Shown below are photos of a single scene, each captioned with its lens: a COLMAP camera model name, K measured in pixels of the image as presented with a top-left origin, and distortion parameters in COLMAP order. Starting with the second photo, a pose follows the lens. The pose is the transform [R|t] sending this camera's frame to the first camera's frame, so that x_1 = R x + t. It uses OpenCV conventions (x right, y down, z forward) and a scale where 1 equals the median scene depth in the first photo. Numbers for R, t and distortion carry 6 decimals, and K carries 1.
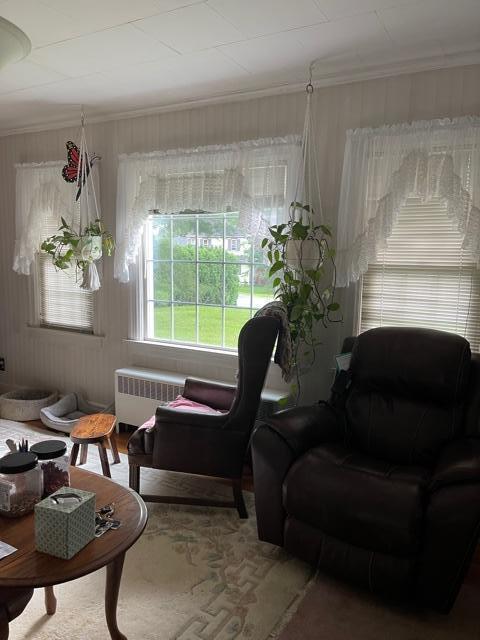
lens RADIAL K [[488.8, 0, 234.8], [0, 488.8, 322.7], [0, 0, 1]] dist [0.049487, -0.035674]
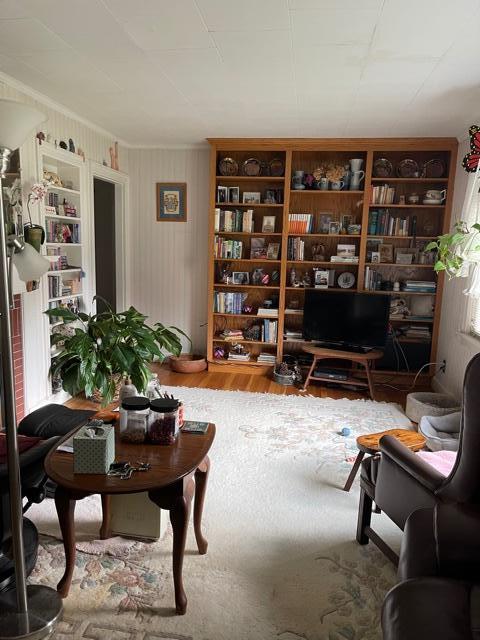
lens RADIAL K [[488.8, 0, 241.6], [0, 488.8, 322.9], [0, 0, 1]] dist [0.049487, -0.035674]
pose [[0.366138, 0.148562, -0.918625, 0.368126], [-0.156123, 0.982988, 0.096745, -0.043851], [0.917371, 0.107996, 0.383103, 0.321675]]
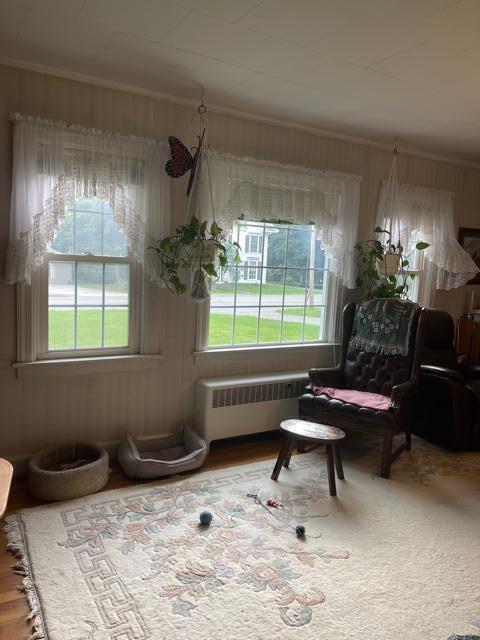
lens RADIAL K [[488.8, 0, 234.5], [0, 488.8, 319.9], [0, 0, 1]] dist [0.049487, -0.035674]
pose [[0.492233, -0.095630, 0.865194, -1.068622], [0.090479, 0.994184, 0.058411, -0.078172], [-0.865748, 0.049530, 0.498023, 0.537990]]
